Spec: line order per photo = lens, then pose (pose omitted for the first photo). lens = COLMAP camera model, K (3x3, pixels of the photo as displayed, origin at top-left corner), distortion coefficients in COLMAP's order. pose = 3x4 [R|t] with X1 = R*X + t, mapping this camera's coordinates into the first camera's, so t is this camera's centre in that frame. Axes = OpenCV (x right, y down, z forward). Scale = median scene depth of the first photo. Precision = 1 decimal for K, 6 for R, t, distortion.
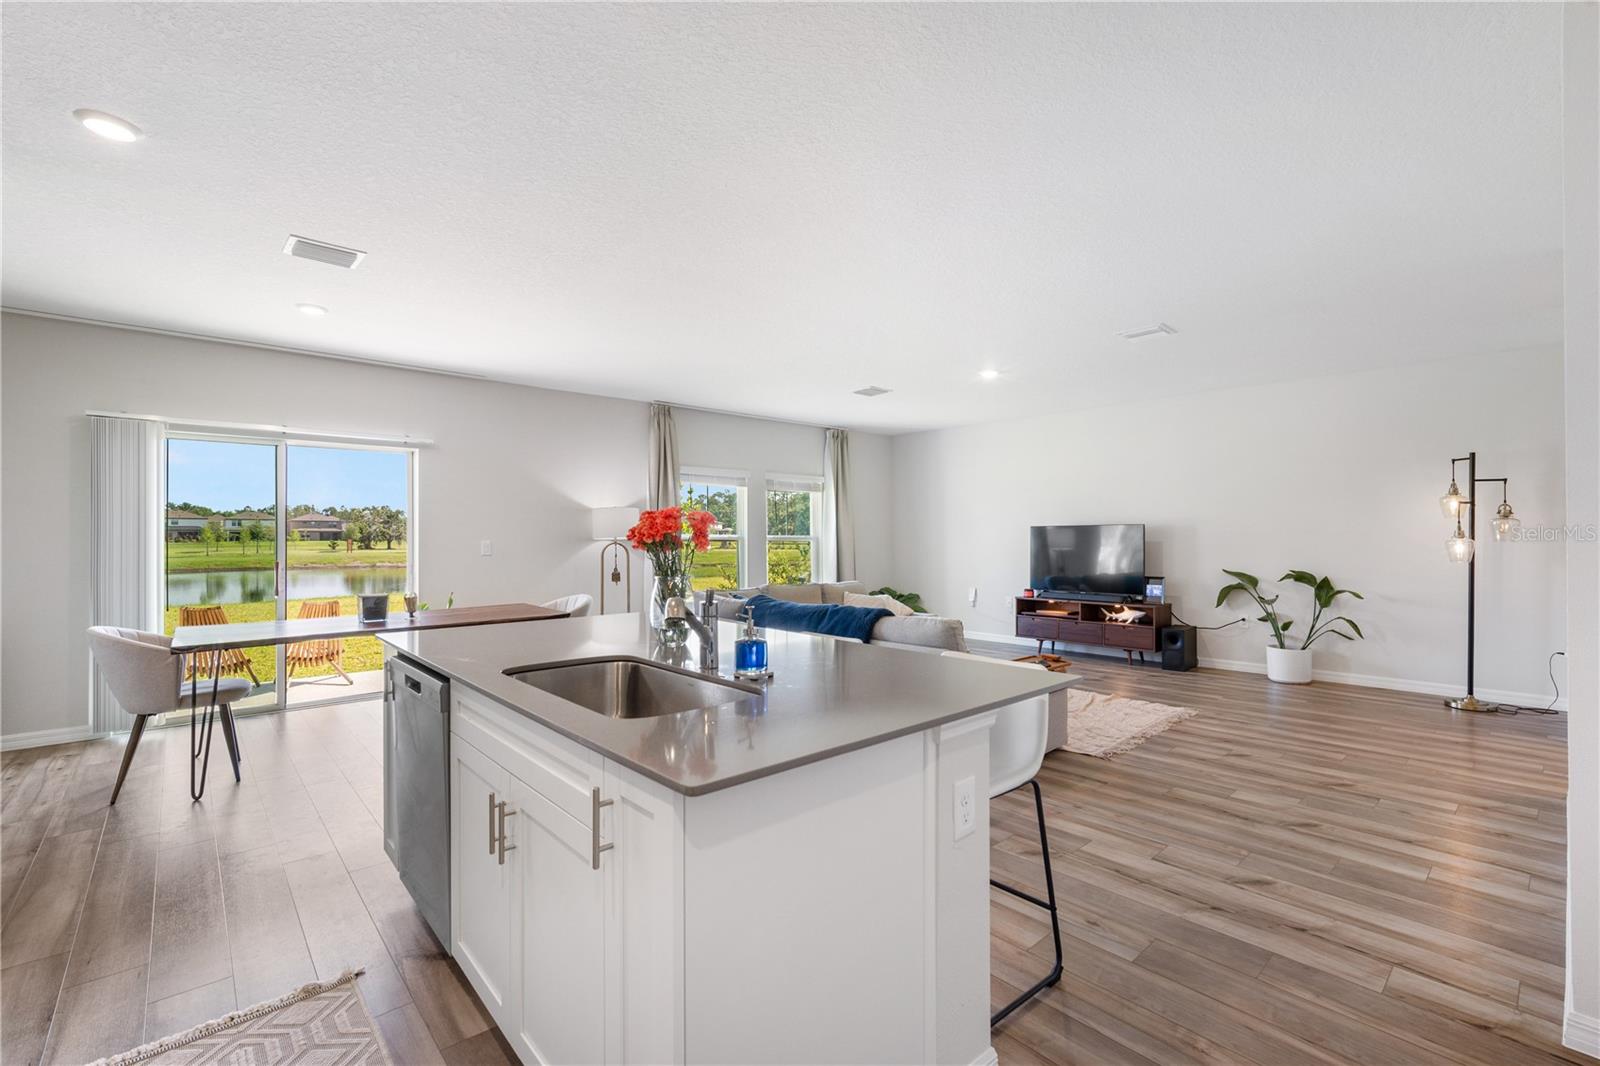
lens RADIAL K [[695.9, 0, 796.7], [0, 695.9, 529.7], [0, 0, 1]] dist [-0.000319, 0.000843]
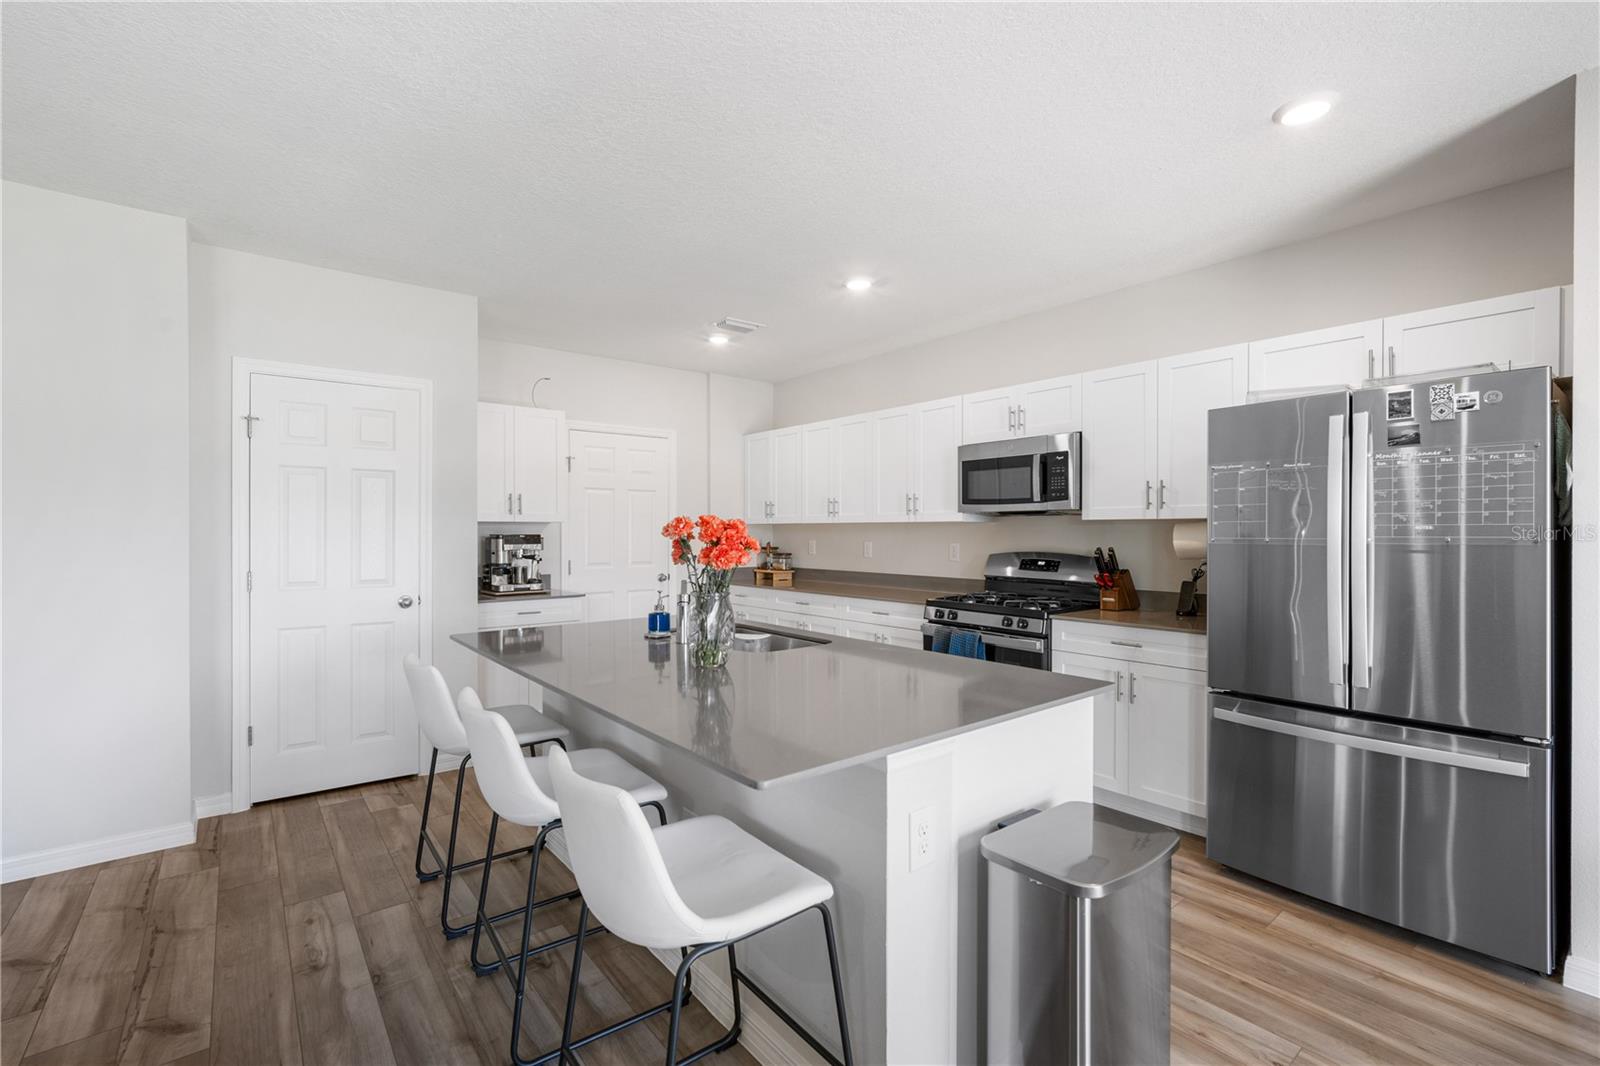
lens RADIAL K [[695.9, 0, 802.3], [0, 695.9, 536.5], [0, 0, 1]] dist [-0.000319, 0.000843]
pose [[-0.998575, 0.003375, 0.053251, -0.262376], [0.003602, 0.999985, 0.004168, -0.006774], [-0.053237, 0.004354, -0.998572, 1.436051]]
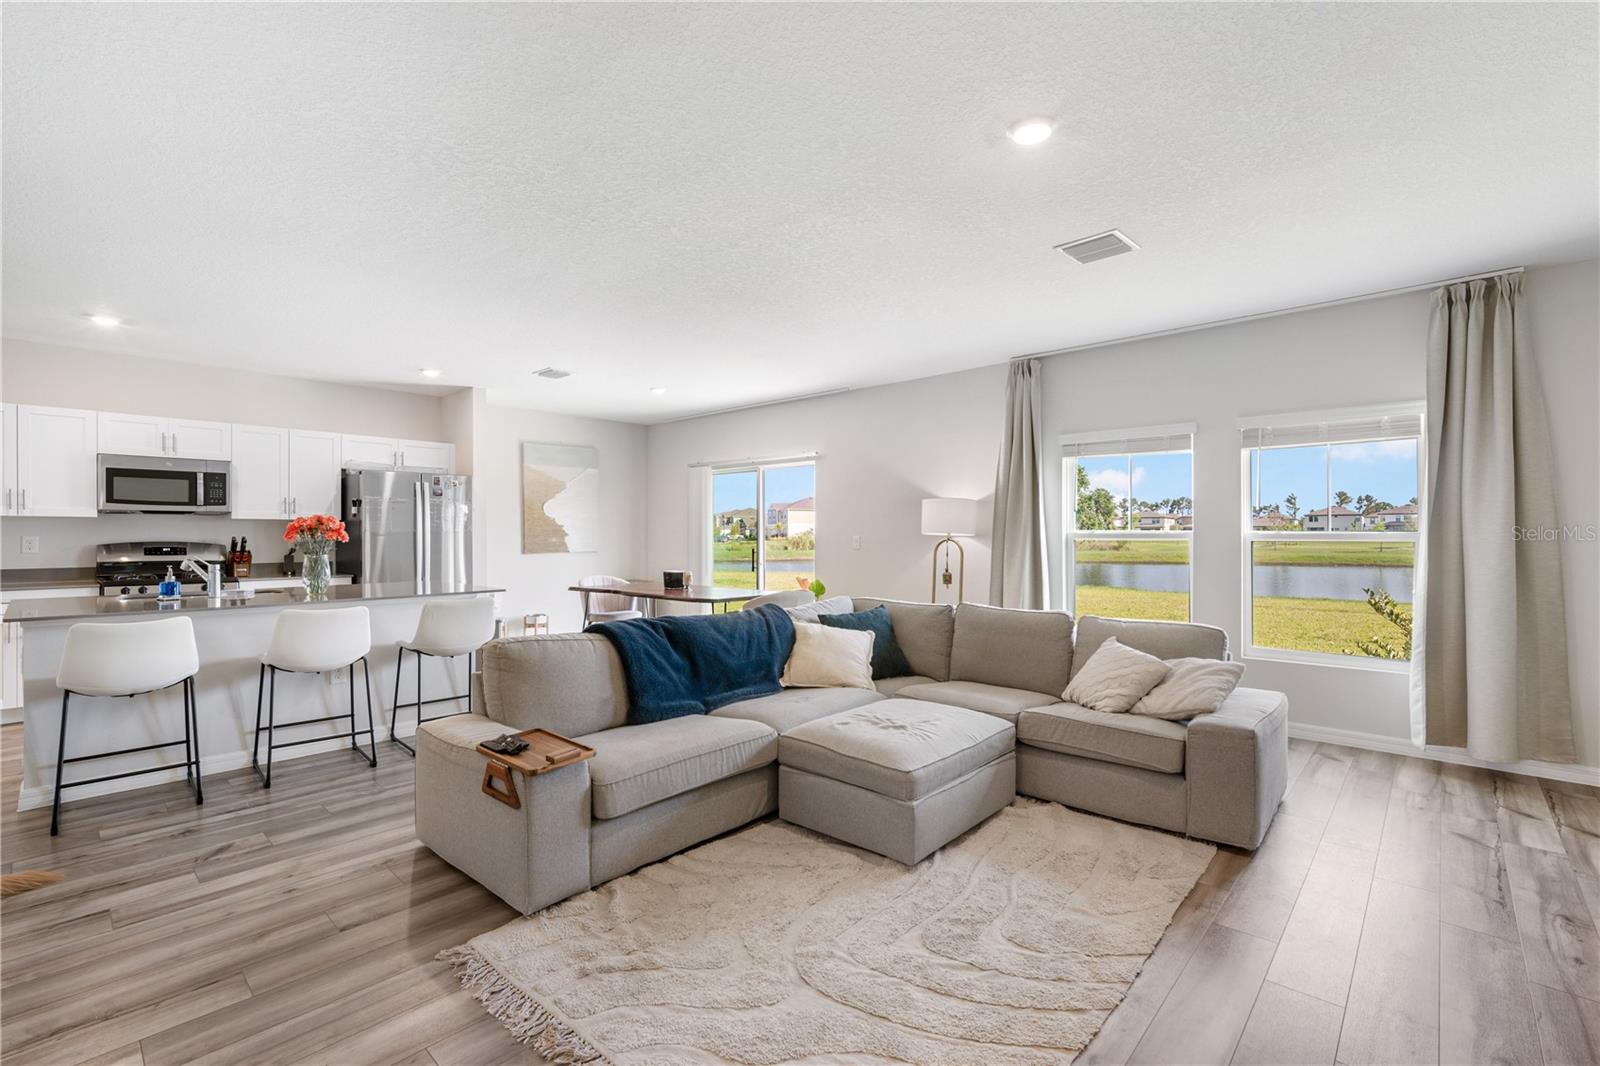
lens RADIAL K [[695.9, 0, 796.6], [0, 695.9, 539.4], [0, 0, 1]] dist [-0.000319, 0.000843]
pose [[0.097427, 0.013427, -0.995152, 1.242786], [0.006759, 0.999877, 0.014153, 0.010004], [0.995220, -0.008106, 0.097324, 1.522120]]
